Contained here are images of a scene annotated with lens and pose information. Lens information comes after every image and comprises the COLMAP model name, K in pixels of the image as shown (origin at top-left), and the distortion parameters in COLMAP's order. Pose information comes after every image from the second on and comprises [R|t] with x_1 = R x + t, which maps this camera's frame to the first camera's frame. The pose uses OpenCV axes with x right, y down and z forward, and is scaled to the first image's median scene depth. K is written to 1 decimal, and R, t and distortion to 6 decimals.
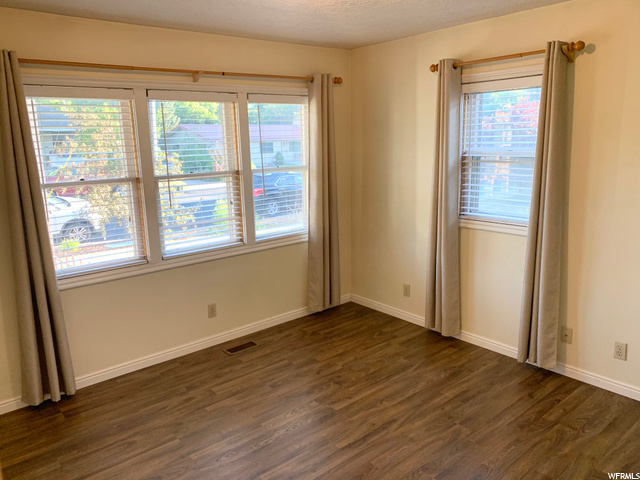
lens RADIAL K [[490.3, 0, 320.0], [0, 490.3, 240.0], [0, 0, 1]] dist [-0.031659, -0.005165]
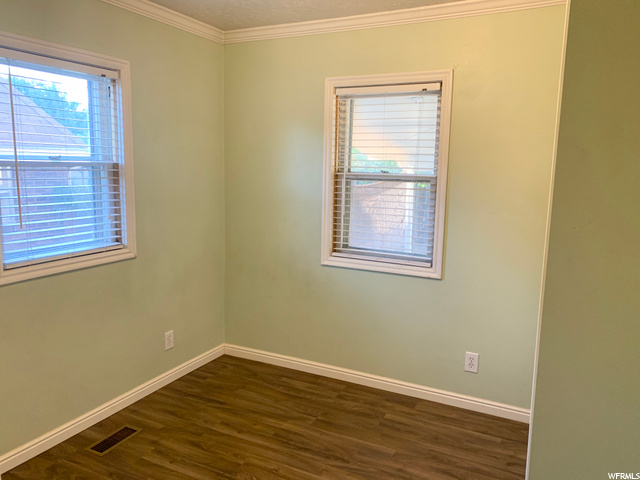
lens RADIAL K [[490.3, 0, 320.0], [0, 490.3, 240.0], [0, 0, 1]] dist [-0.031659, -0.005165]
pose [[0.405417, 0.162573, -0.899559, 1.157674], [-0.218287, 0.972808, 0.077432, -0.136298], [0.887687, 0.164970, 0.429881, 0.617604]]
